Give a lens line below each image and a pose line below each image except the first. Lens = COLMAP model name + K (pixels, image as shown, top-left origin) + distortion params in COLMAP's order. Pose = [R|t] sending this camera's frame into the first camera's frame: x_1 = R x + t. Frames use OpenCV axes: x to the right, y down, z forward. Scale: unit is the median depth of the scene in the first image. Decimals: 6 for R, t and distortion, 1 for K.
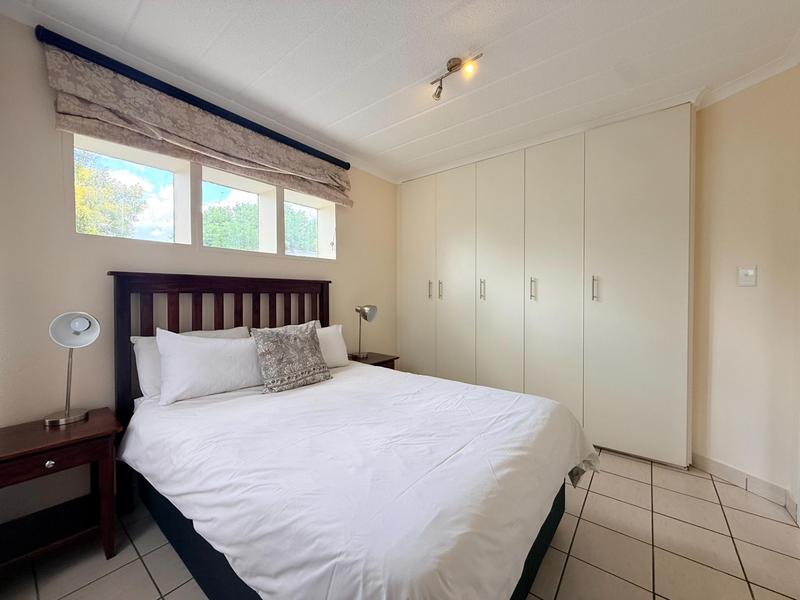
lens RADIAL K [[319.6, 0, 400.0], [0, 319.6, 300.0], [0, 0, 1]] dist [-0.002627, -0.000257]
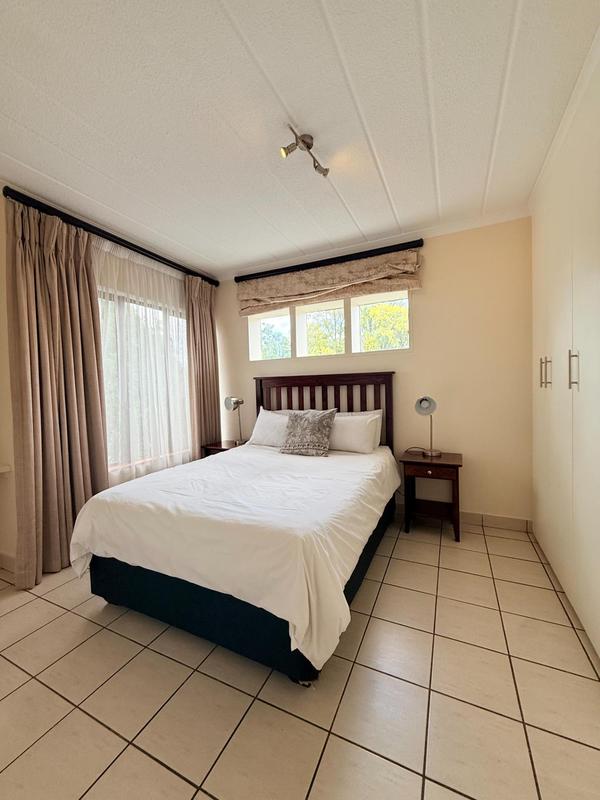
lens RADIAL K [[319.5, 0, 300.0], [0, 319.5, 400.0], [0, 0, 1]] dist [-0.000528, 0.000140]
pose [[0.214329, 0.034492, -0.976152, 0.938061], [0.012476, 0.999198, 0.038046, -0.015732], [0.976682, -0.020333, 0.213726, 0.654424]]
